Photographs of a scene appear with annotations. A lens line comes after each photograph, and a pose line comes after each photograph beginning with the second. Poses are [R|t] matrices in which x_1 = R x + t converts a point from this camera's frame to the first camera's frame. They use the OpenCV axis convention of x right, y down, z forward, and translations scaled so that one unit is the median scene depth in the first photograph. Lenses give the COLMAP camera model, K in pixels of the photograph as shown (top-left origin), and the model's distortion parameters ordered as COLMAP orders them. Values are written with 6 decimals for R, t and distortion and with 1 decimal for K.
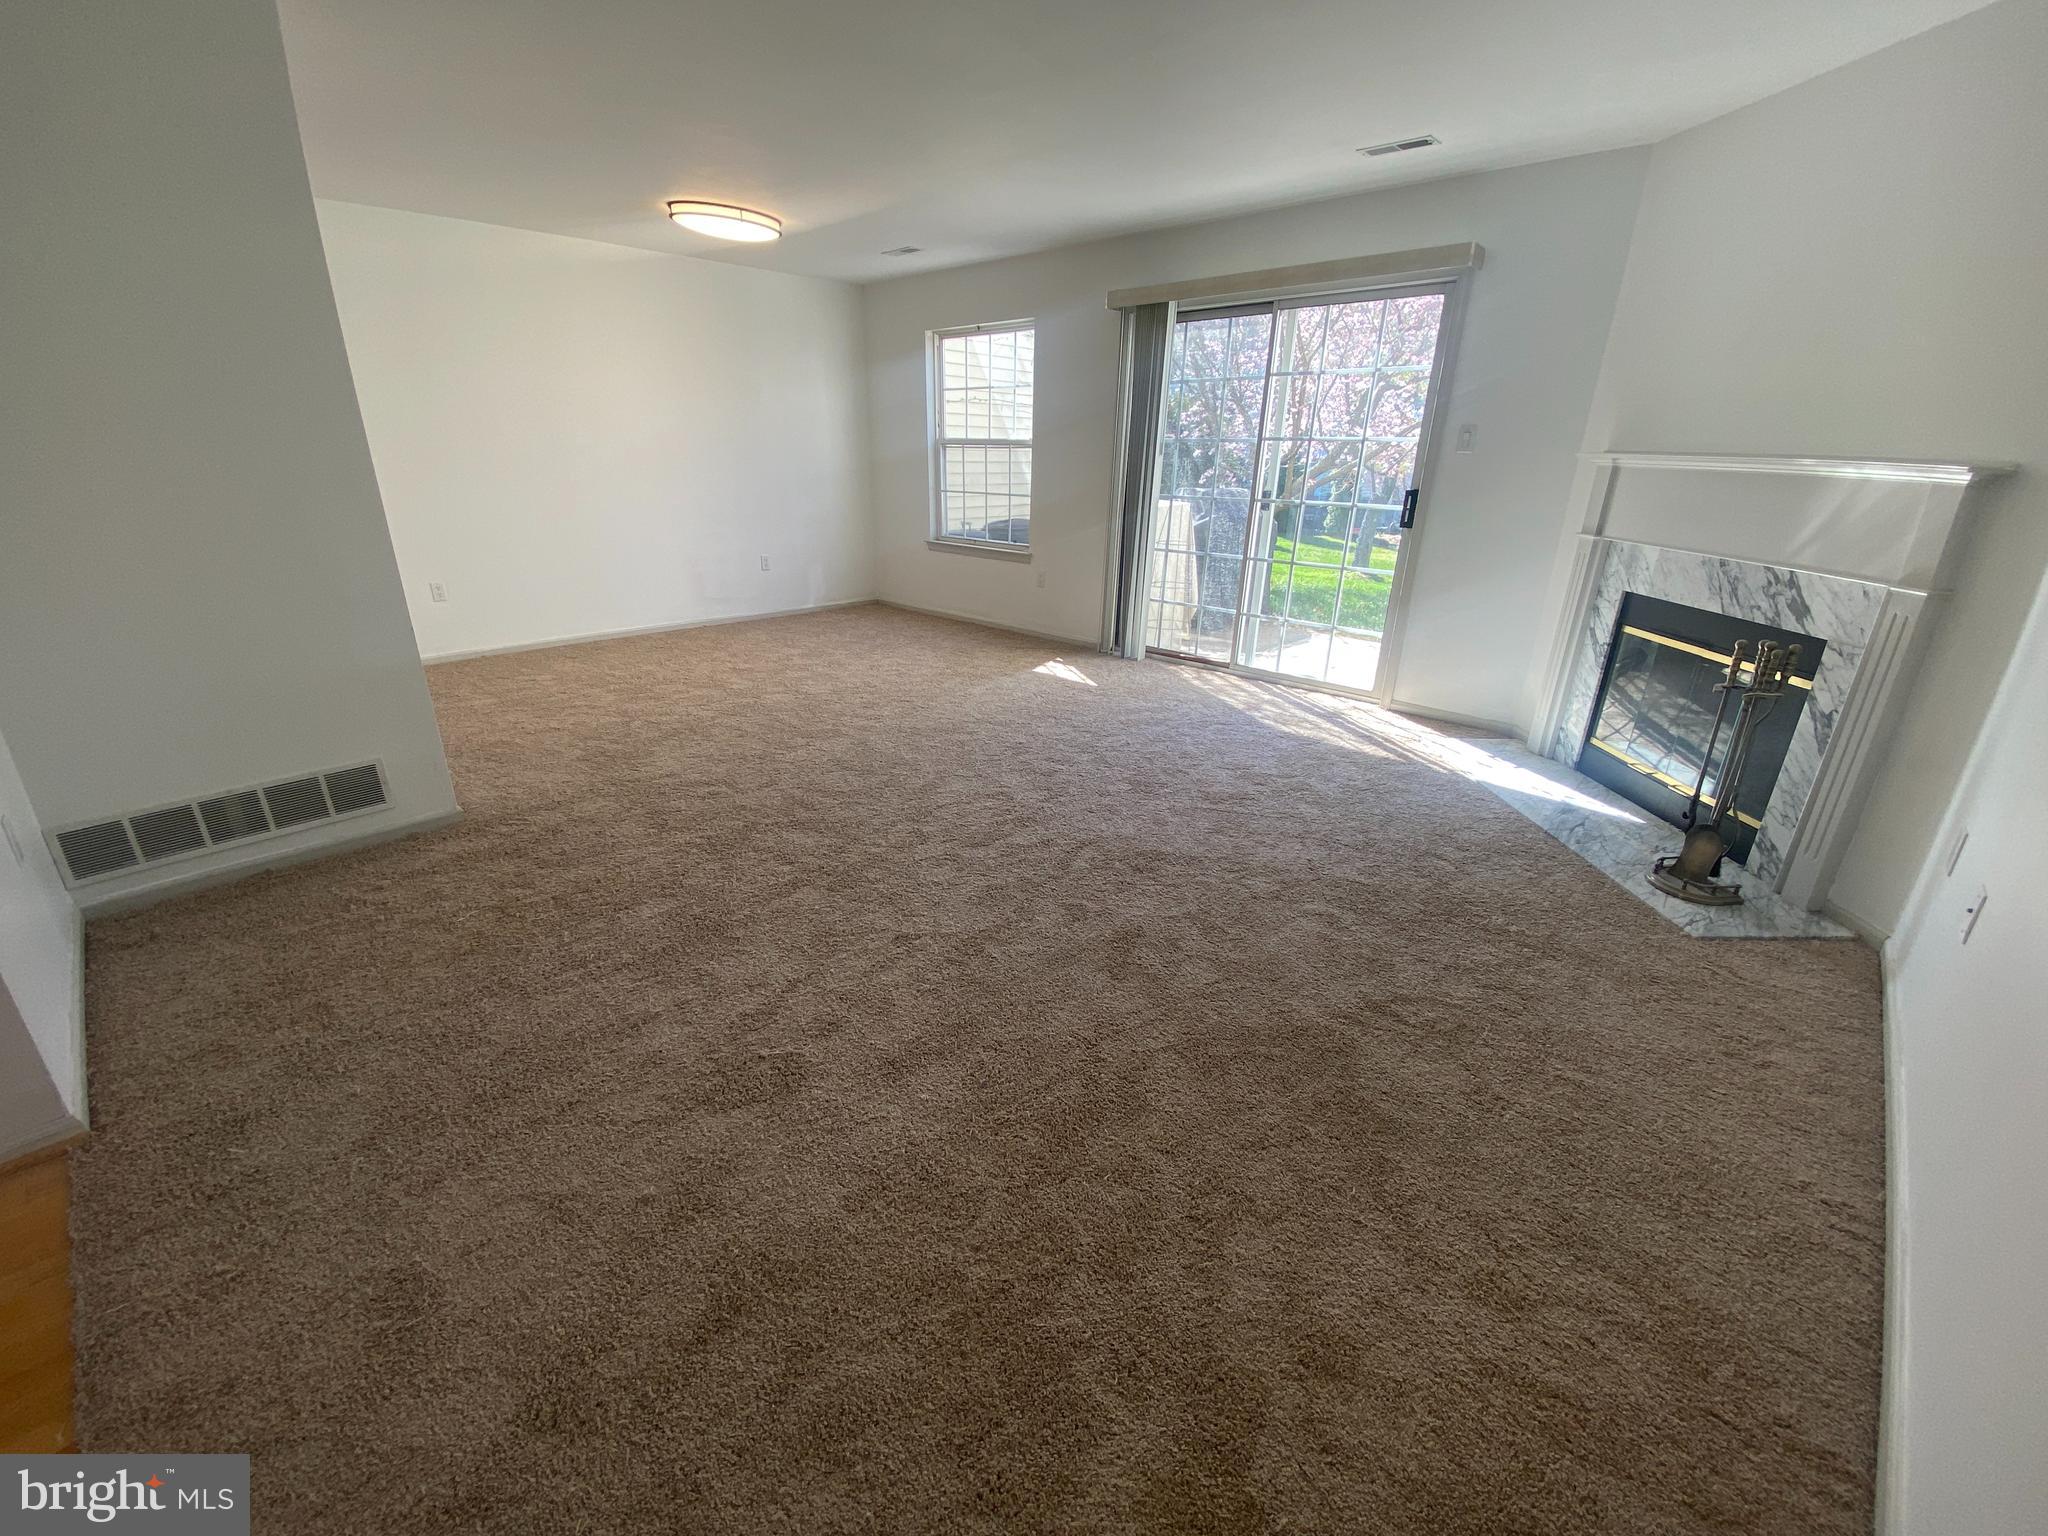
lens RADIAL K [[829.5, 0, 976.3], [0, 829.5, 769.6], [0, 0, 1]] dist [0.000824, -0.007118]
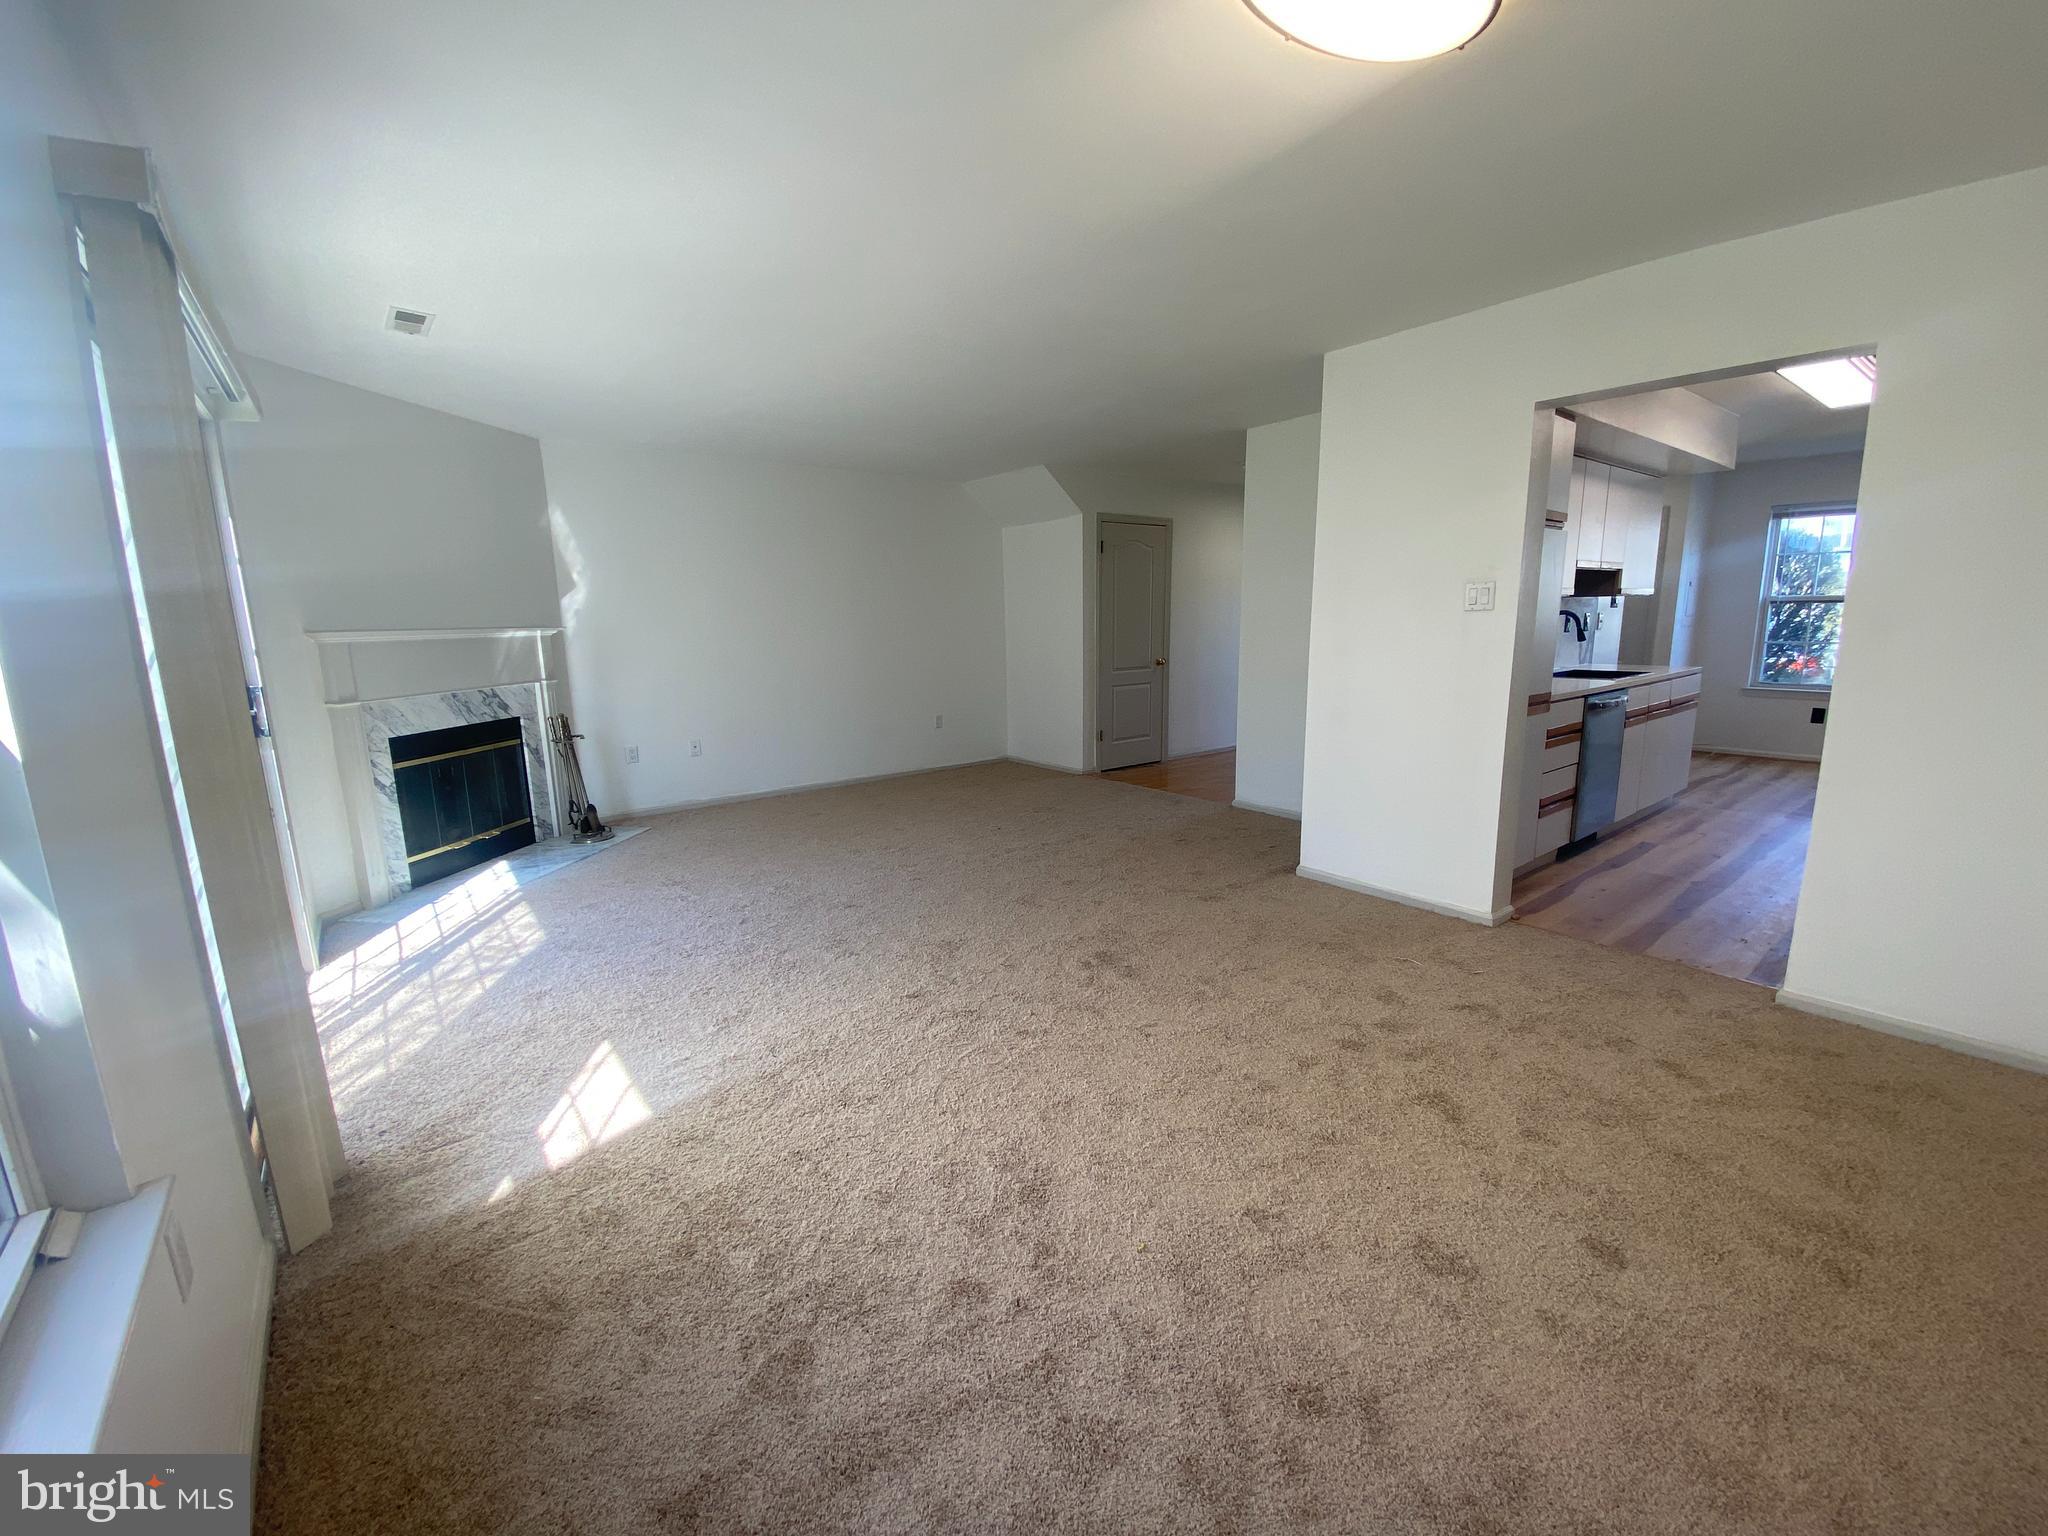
lens RADIAL K [[829.5, 0, 1031.8], [0, 829.5, 771.7], [0, 0, 1]] dist [0.000824, -0.007118]
pose [[-0.995159, -0.009329, 0.097831, -0.230169], [0.044160, 0.846871, 0.529962, -0.652172], [-0.087795, 0.531716, -0.842360, 1.652207]]
